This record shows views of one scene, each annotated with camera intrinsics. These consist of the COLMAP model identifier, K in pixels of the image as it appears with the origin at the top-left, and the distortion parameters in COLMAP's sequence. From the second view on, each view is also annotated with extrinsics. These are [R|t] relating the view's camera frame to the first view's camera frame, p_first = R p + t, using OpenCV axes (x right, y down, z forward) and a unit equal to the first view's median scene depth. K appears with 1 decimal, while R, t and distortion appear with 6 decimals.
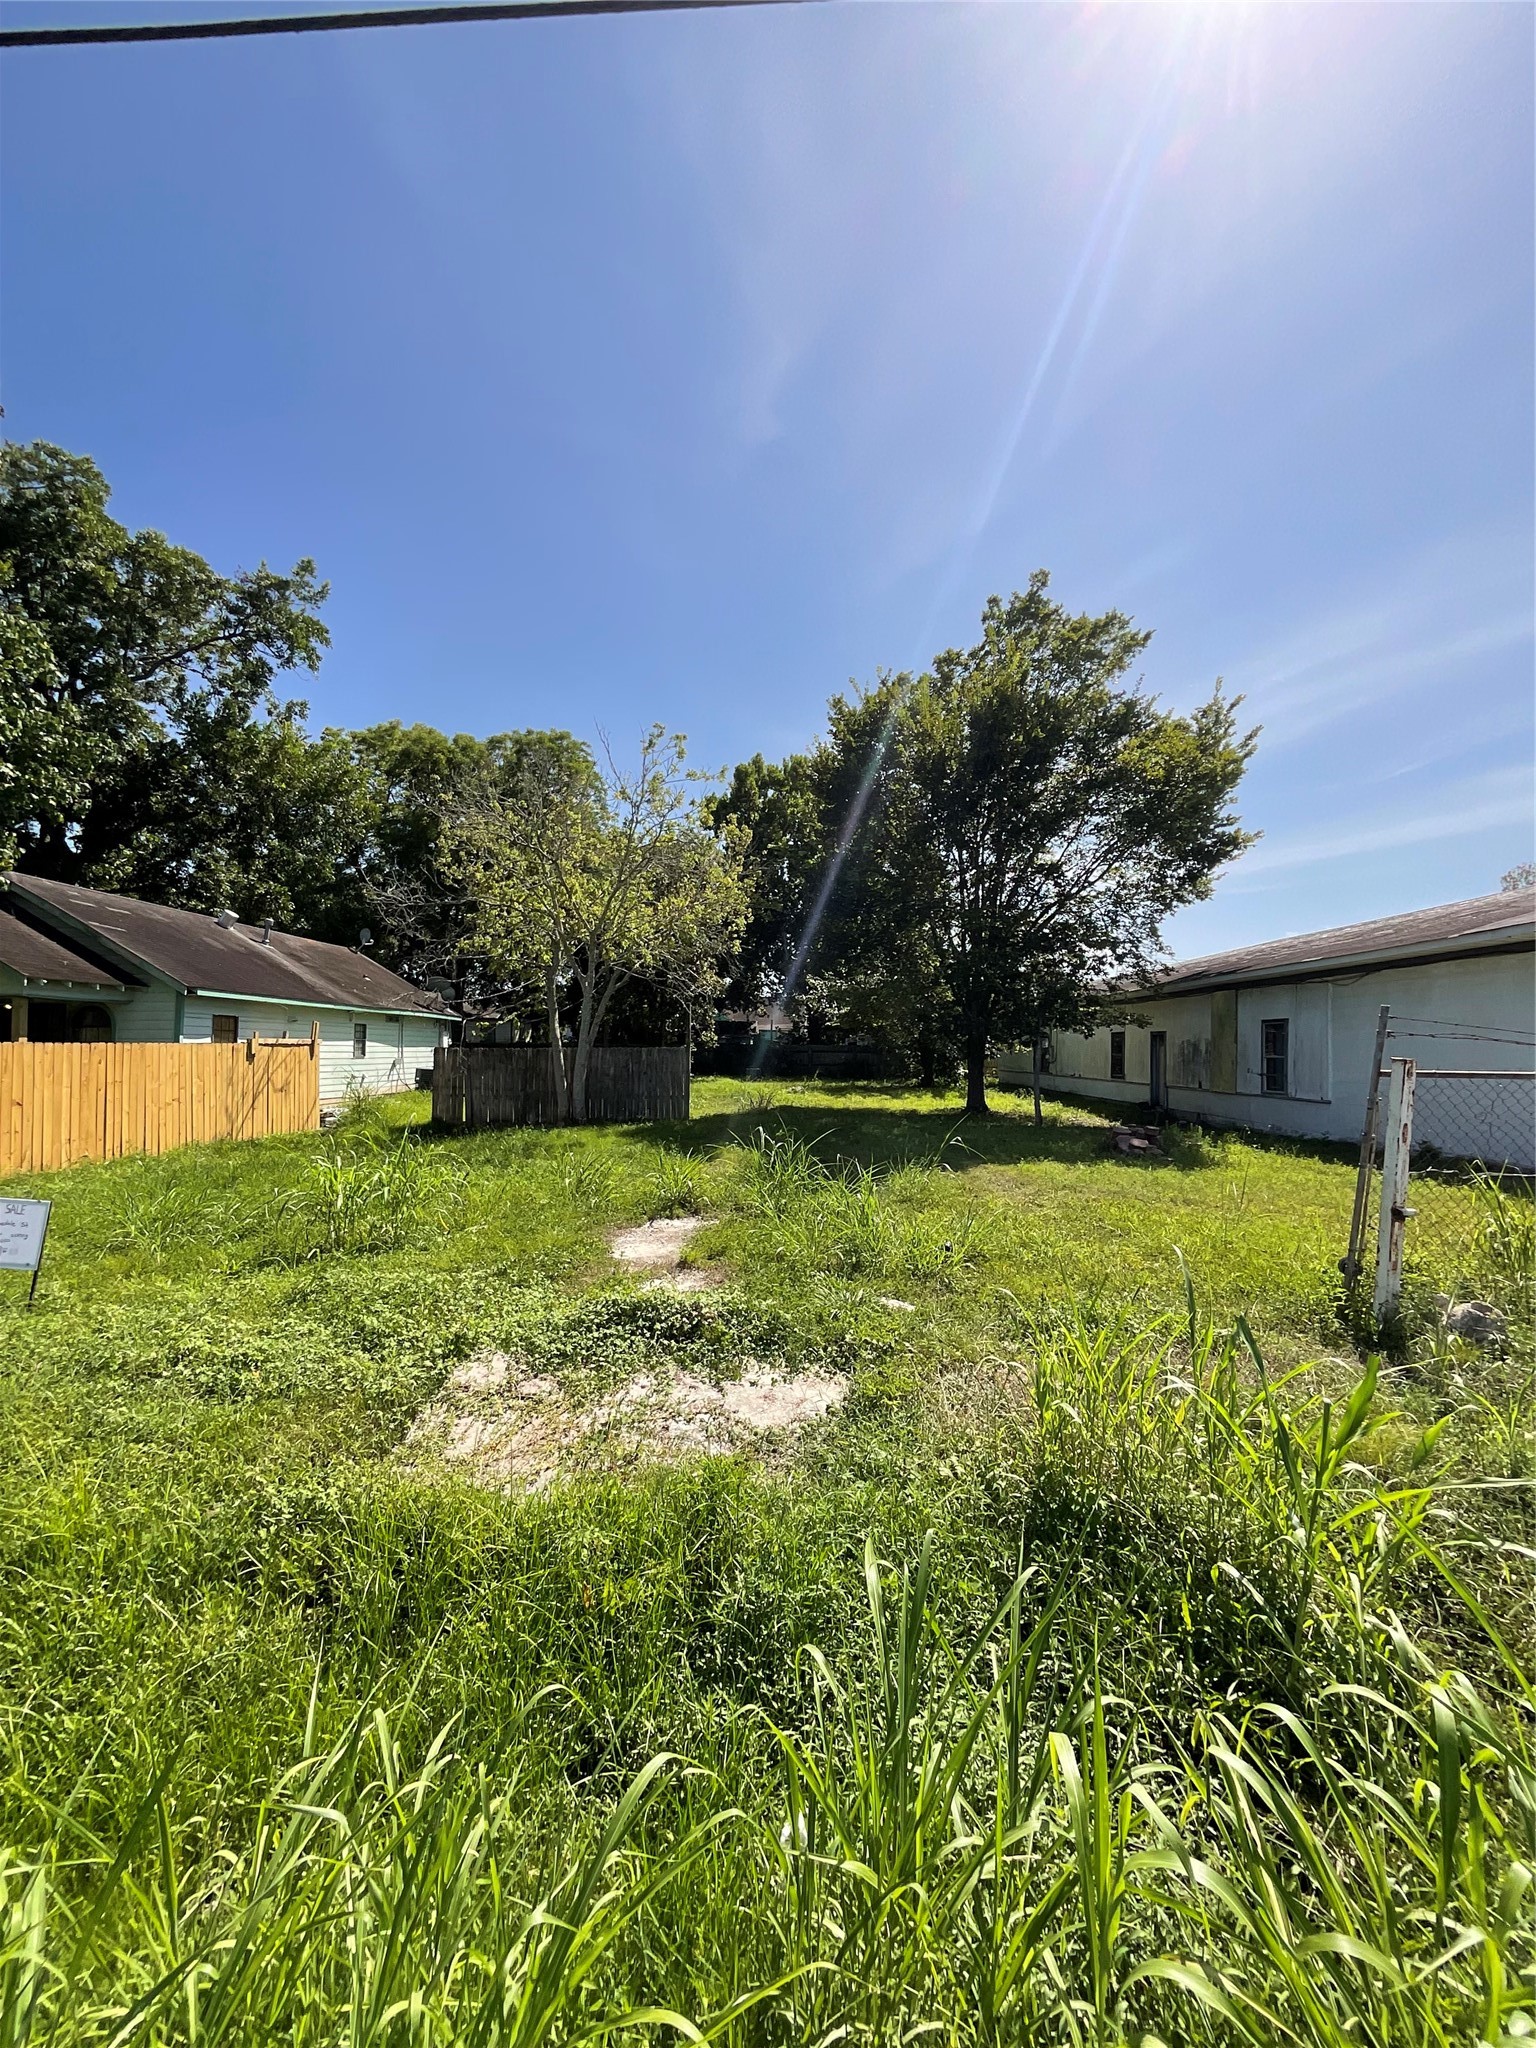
lens RADIAL K [[830.2, 0, 750.6], [0, 830.2, 1015.1], [0, 0, 1]] dist [-0.000508, 0.000185]
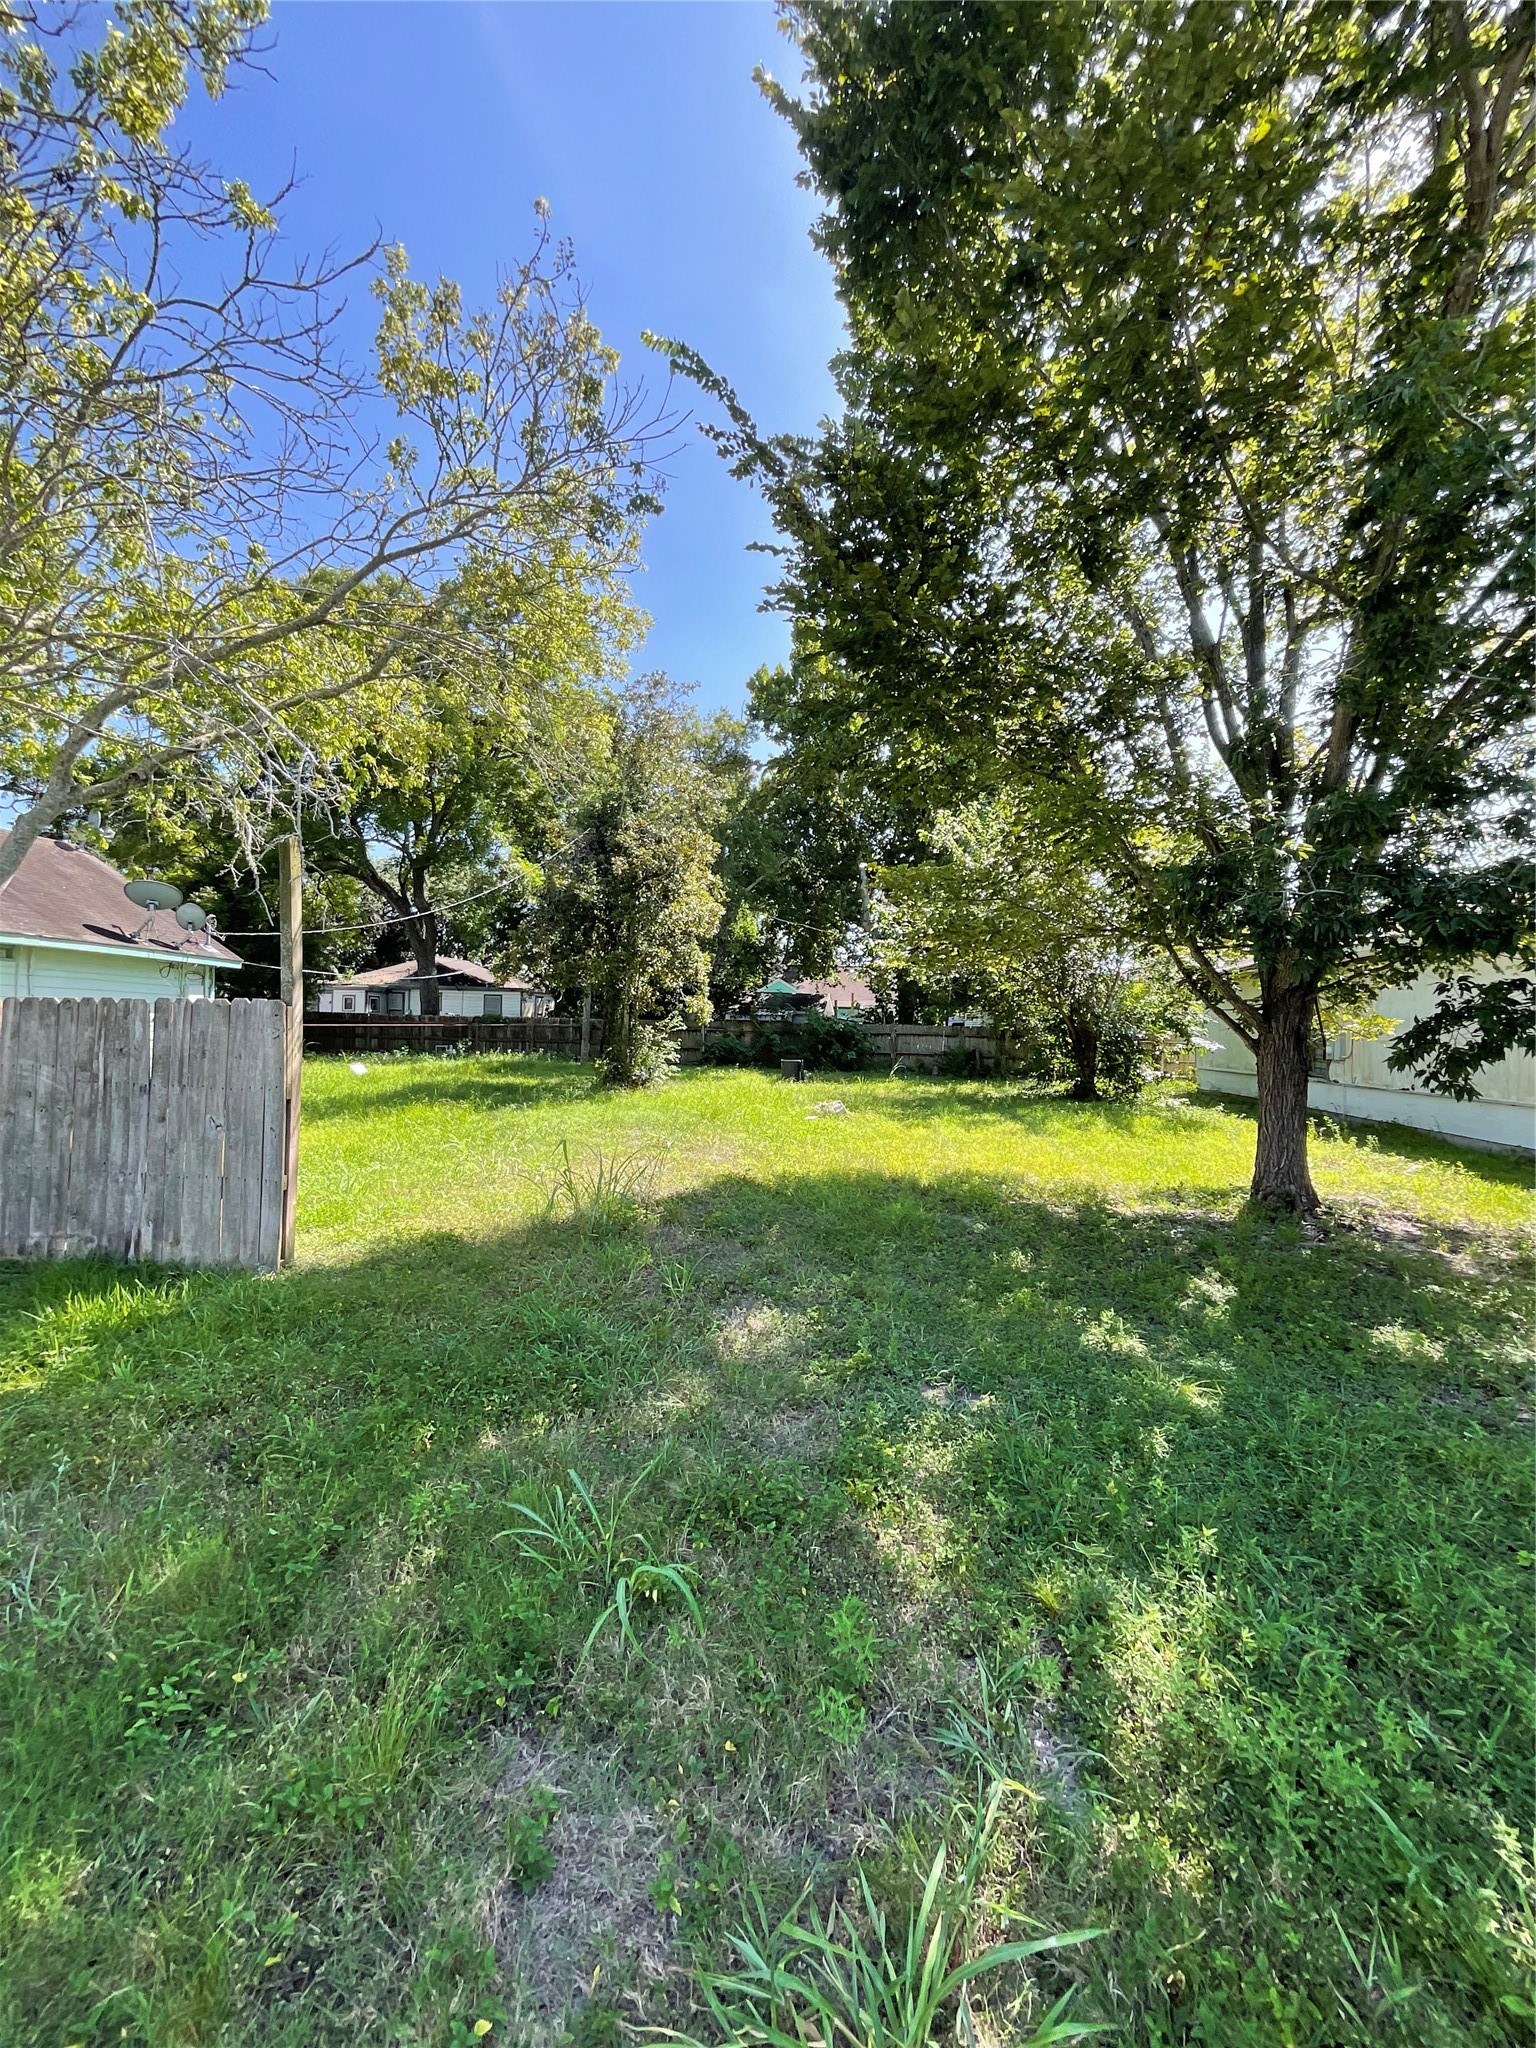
lens RADIAL K [[830.2, 0, 750.6], [0, 830.2, 1015.1], [0, 0, 1]] dist [-0.000508, 0.000185]
pose [[0.991335, 0.011574, -0.130850, 0.102496], [-0.008919, 0.999743, 0.020864, 0.034175], [0.131058, -0.019516, 0.991183, 0.720587]]
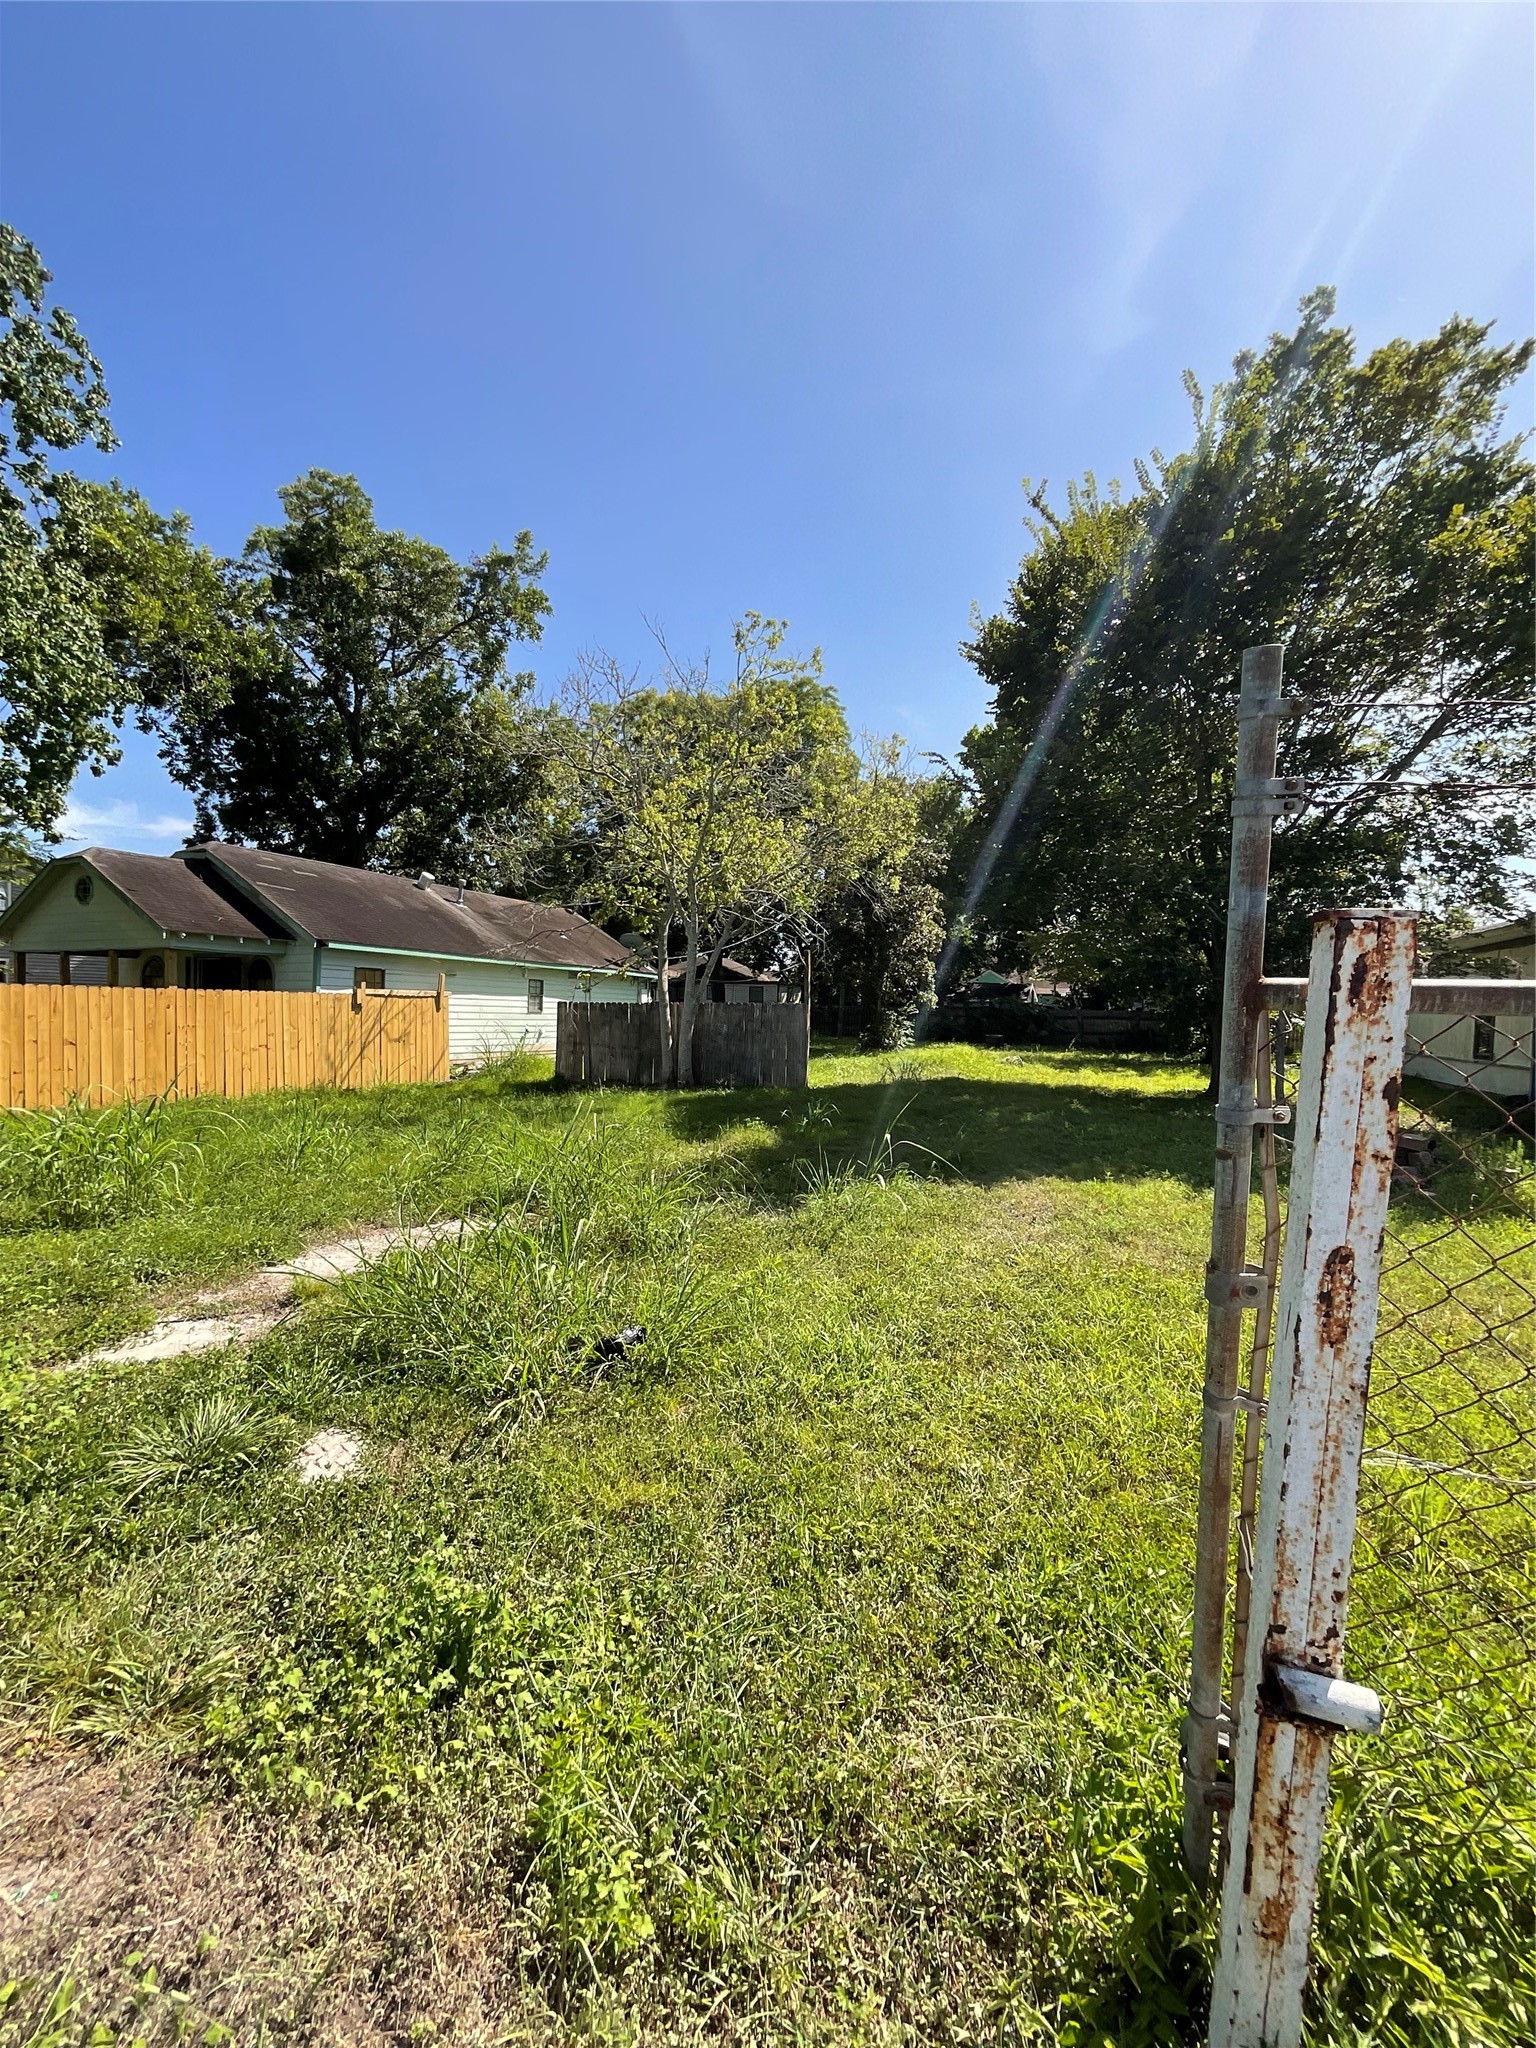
lens RADIAL K [[830.2, 0, 750.6], [0, 830.2, 1015.1], [0, 0, 1]] dist [-0.000508, 0.000185]
pose [[0.926525, 0.013919, -0.375977, 0.178173], [0.001070, 0.999214, 0.039628, 0.016301], [0.376233, -0.037118, 0.925781, 0.186361]]
